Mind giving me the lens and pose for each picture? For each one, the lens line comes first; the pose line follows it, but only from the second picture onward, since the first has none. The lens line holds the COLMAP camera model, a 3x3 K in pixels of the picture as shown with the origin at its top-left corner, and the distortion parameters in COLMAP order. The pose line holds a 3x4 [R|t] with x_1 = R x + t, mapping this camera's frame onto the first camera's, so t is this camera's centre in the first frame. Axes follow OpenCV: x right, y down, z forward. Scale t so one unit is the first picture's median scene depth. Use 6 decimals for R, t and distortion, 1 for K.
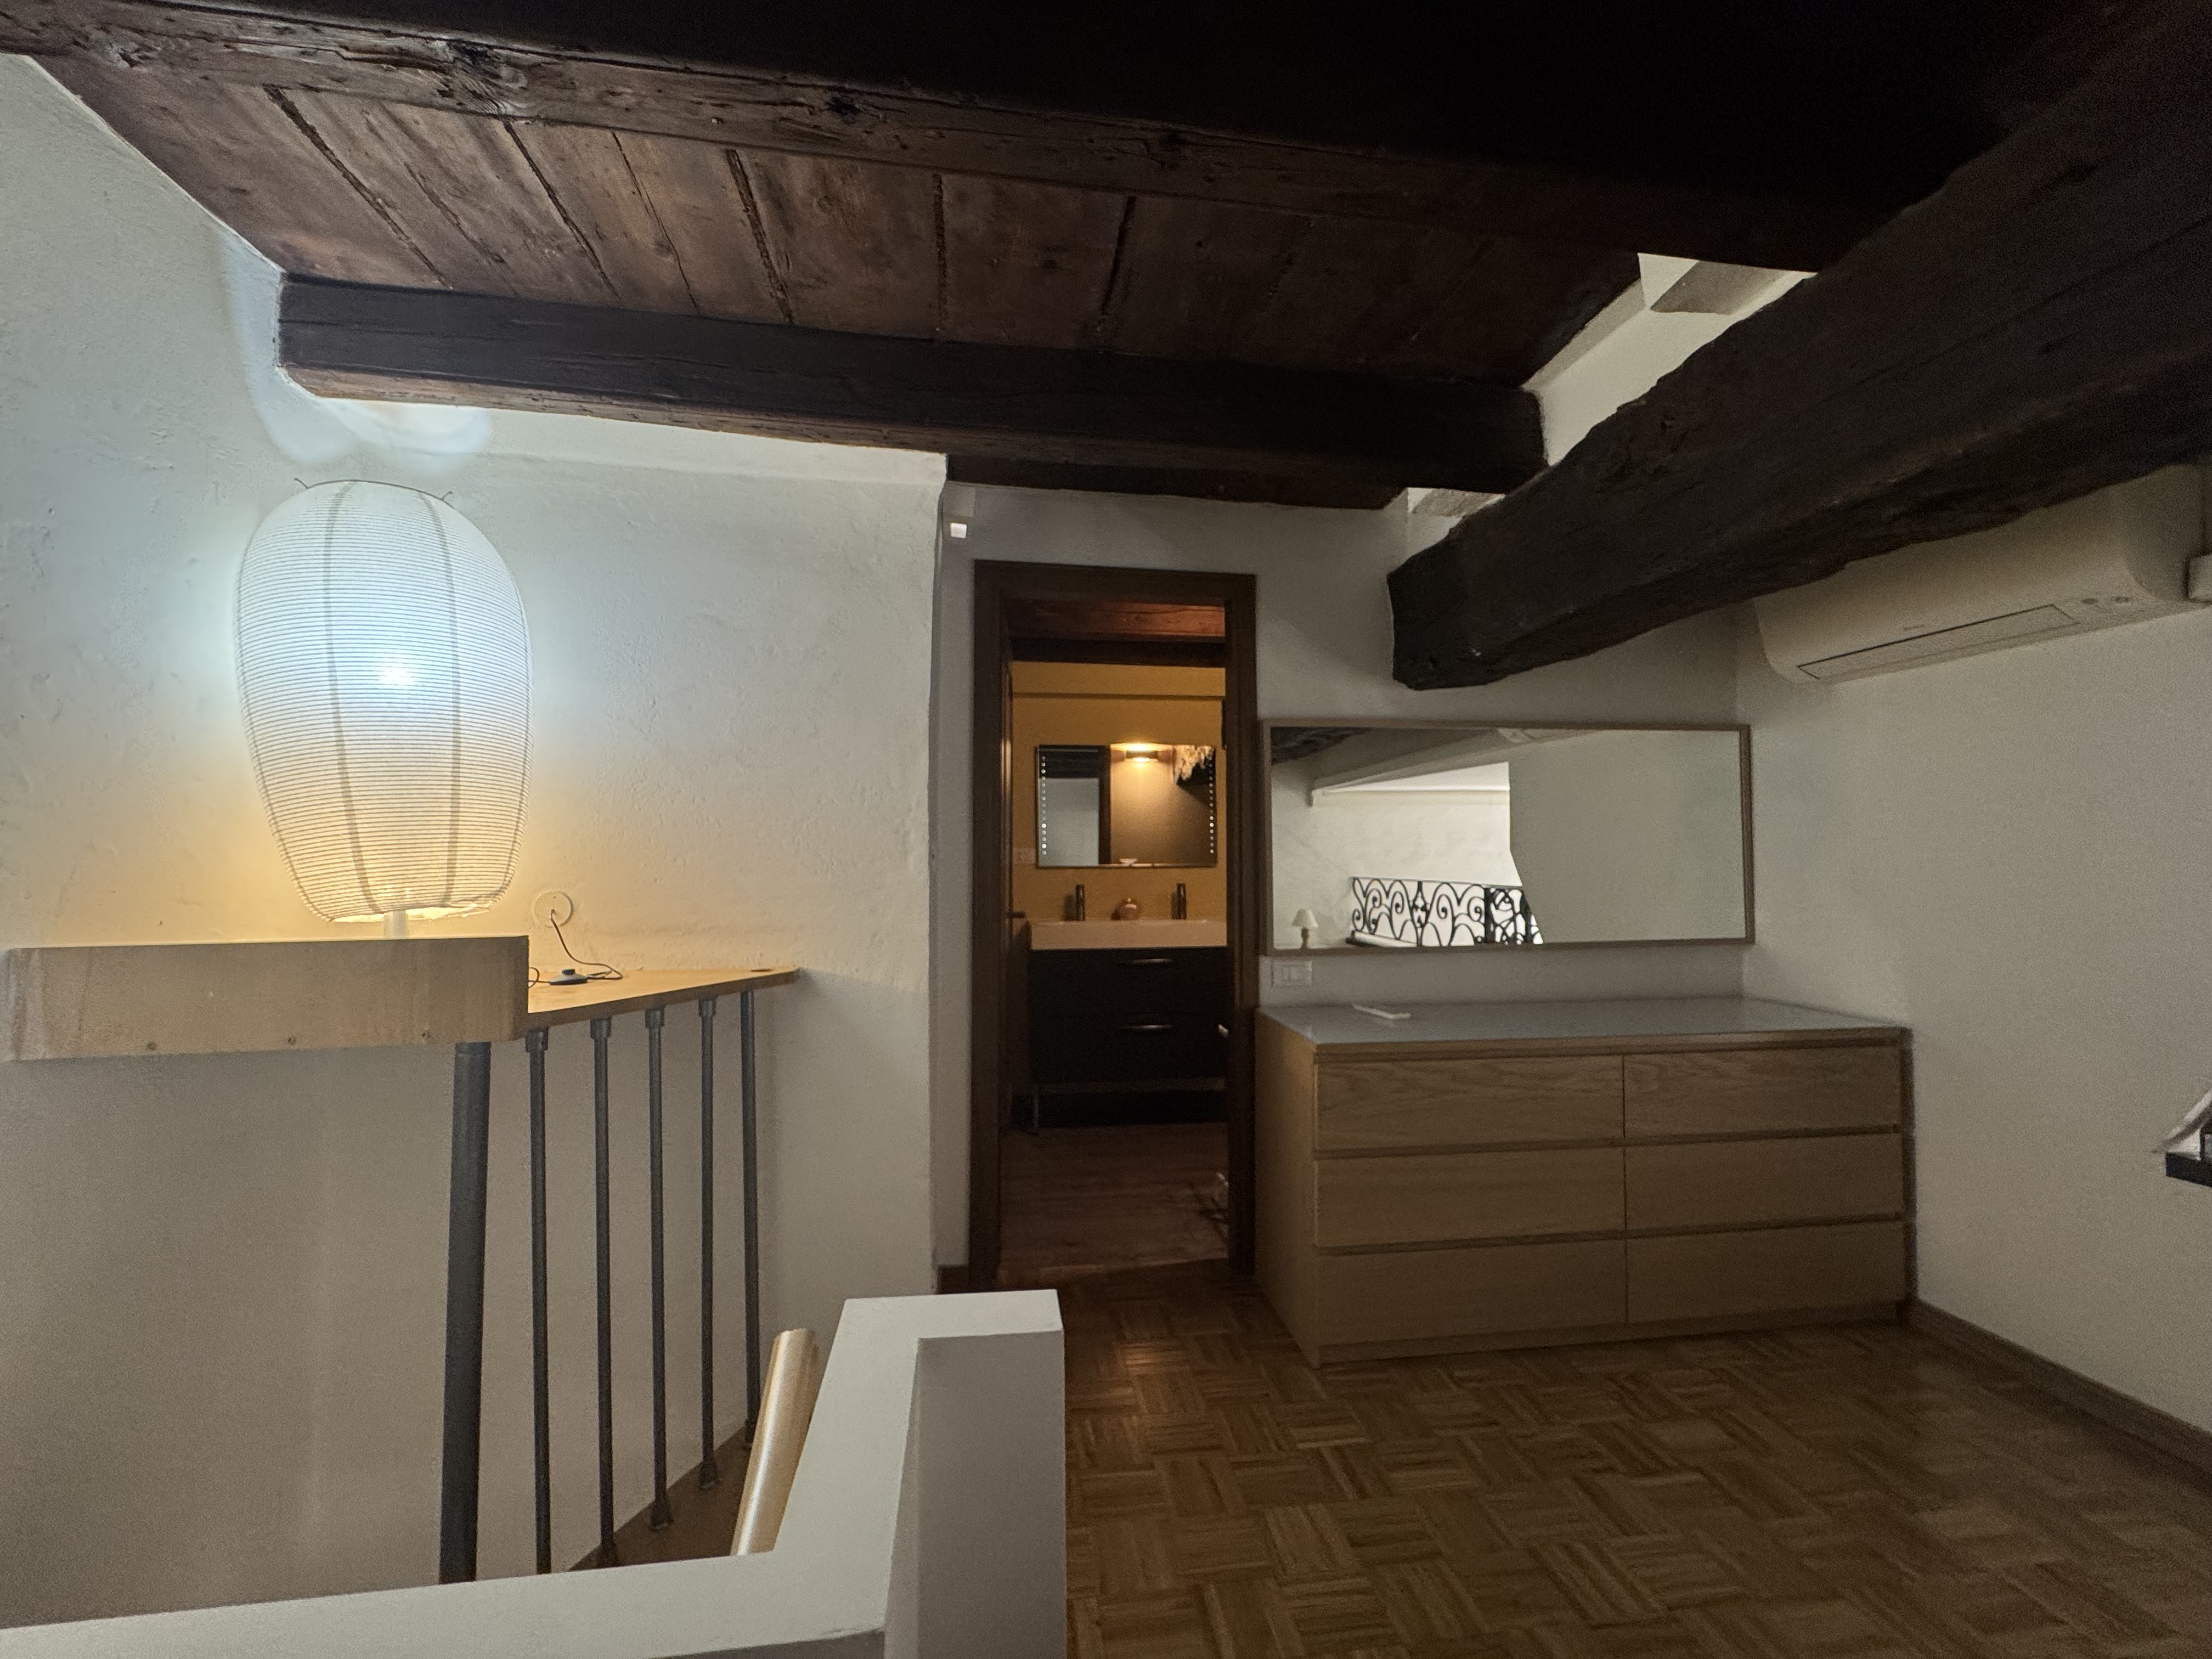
lens RADIAL K [[882.7, 0, 1114.6], [0, 882.7, 844.5], [0, 0, 1]] dist [-0.001399, 0.000680]
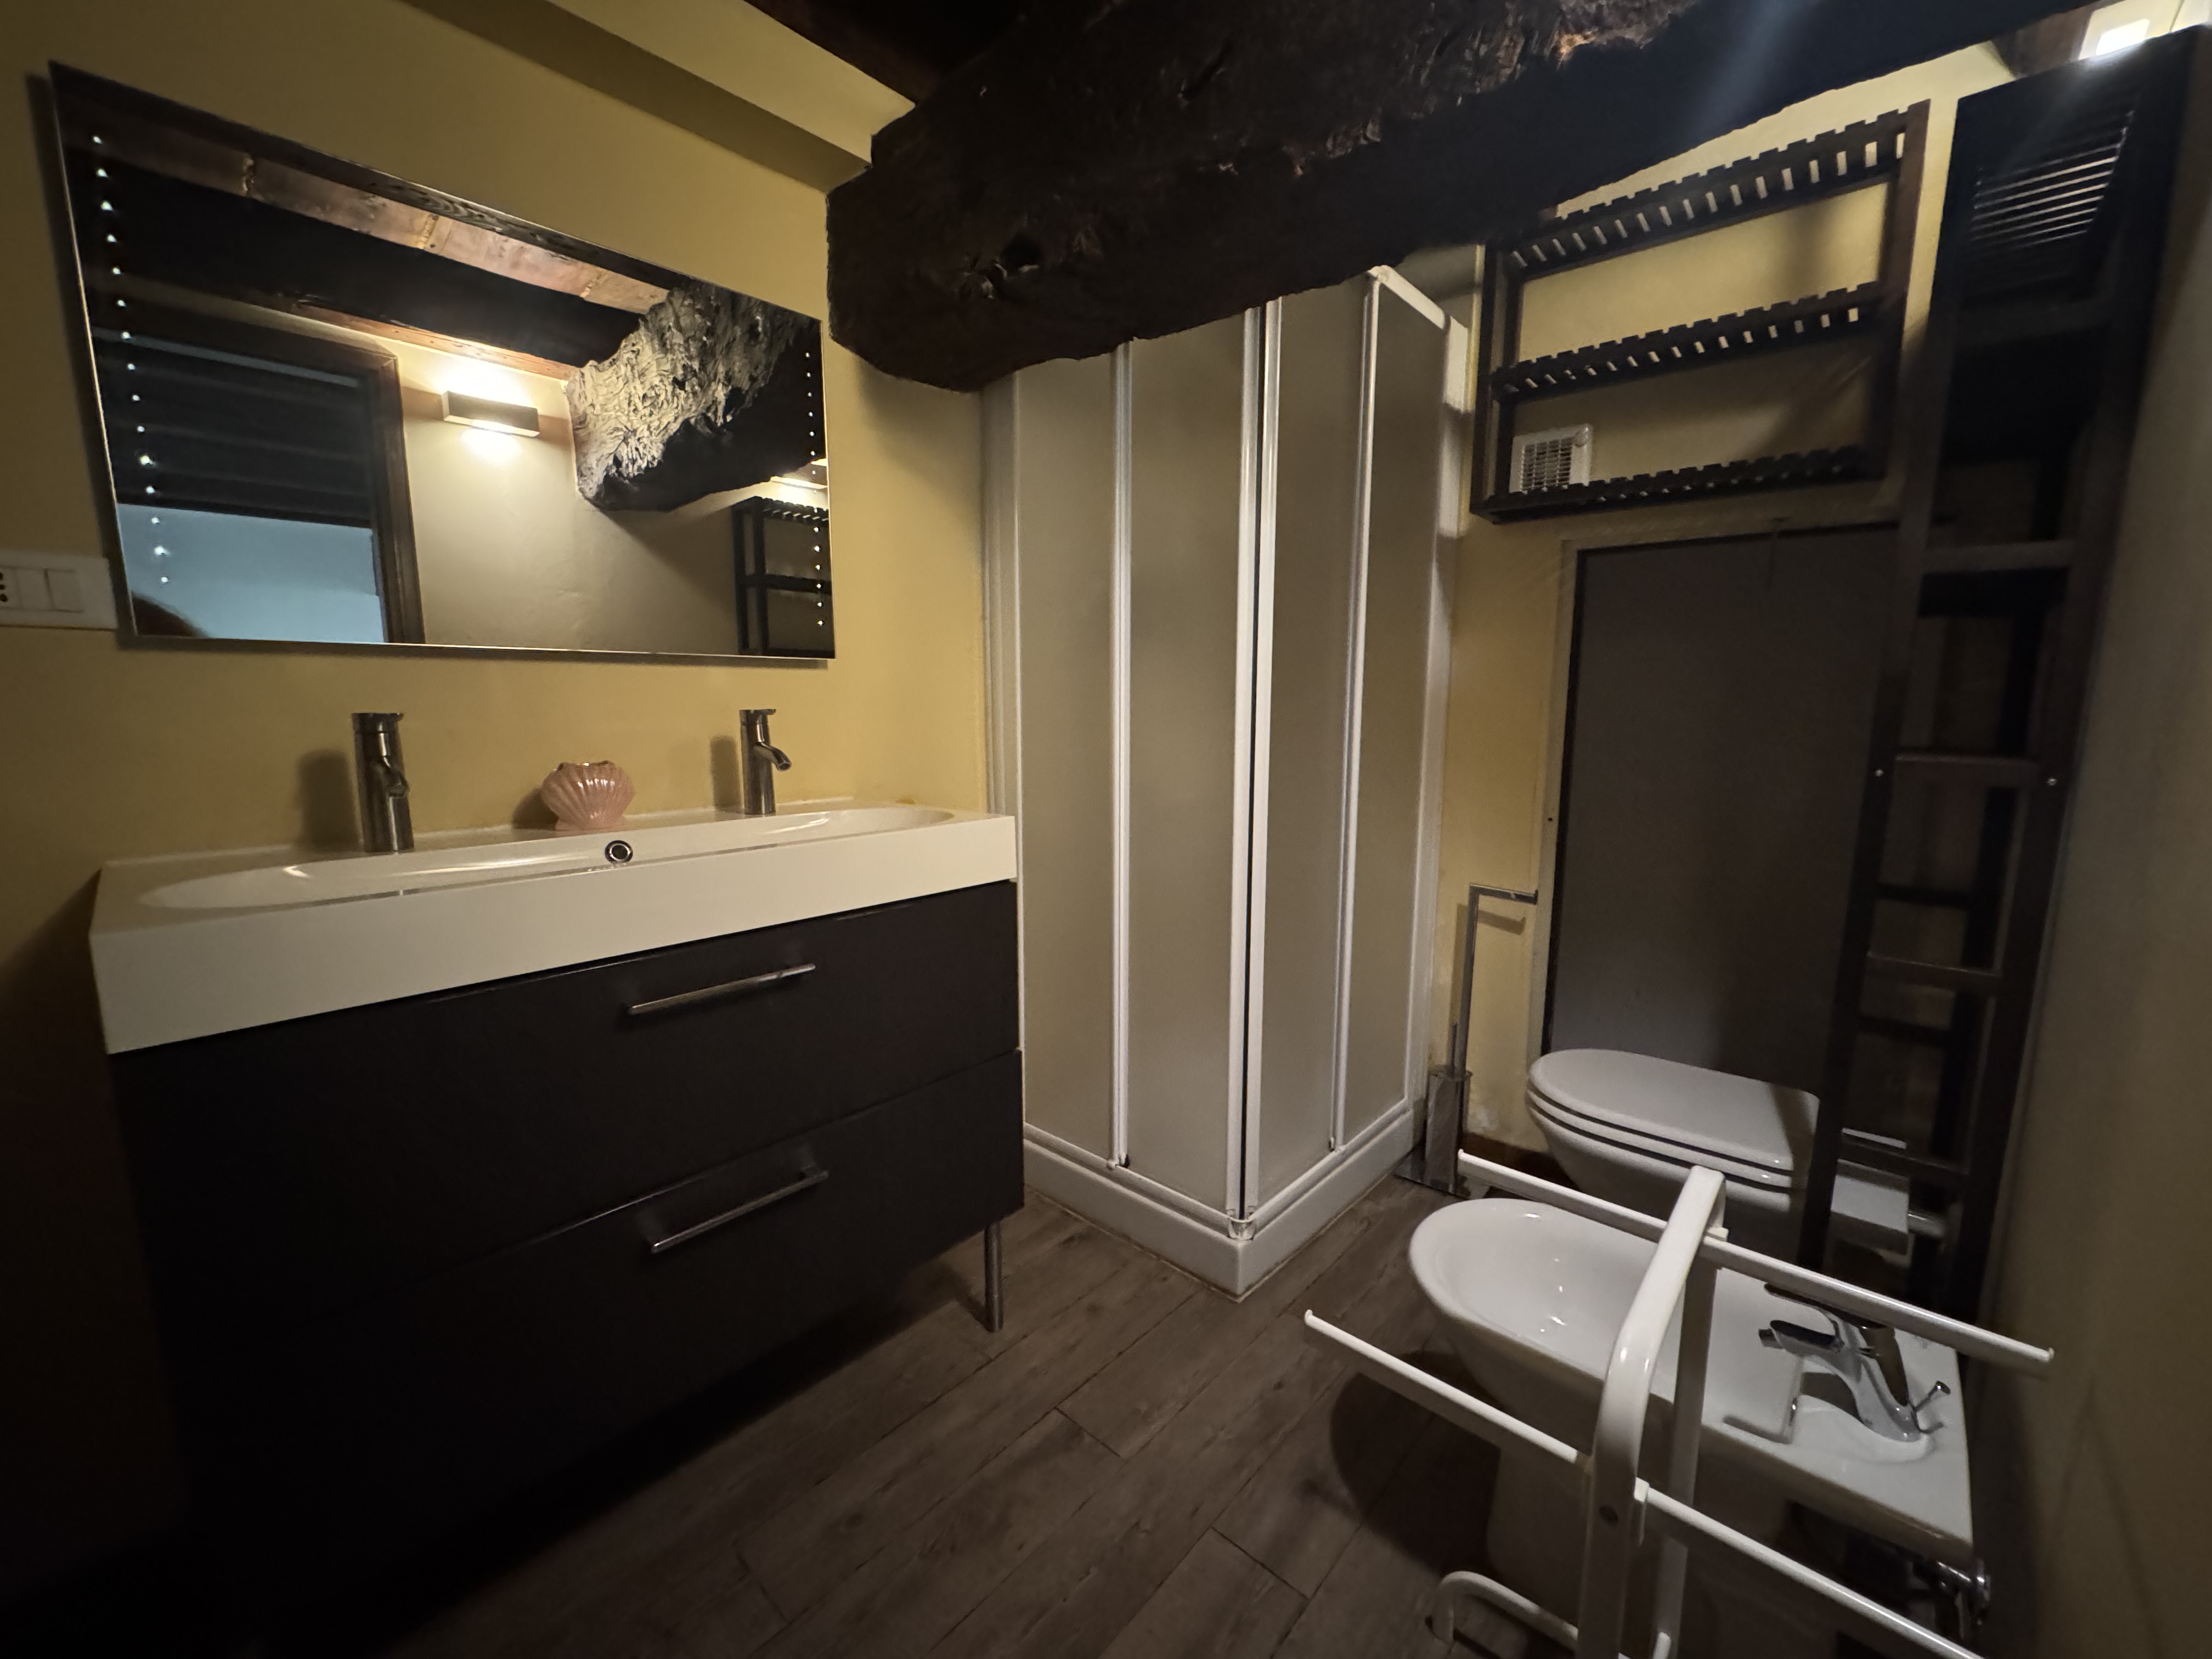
lens RADIAL K [[882.7, 0, 1095.7], [0, 882.7, 830.4], [0, 0, 1]] dist [-0.001399, 0.000680]
pose [[0.772535, -0.084240, 0.629359, -0.040559], [-0.019486, 0.987548, 0.156103, 0.033982], [-0.634673, -0.132859, 0.761274, 0.646718]]
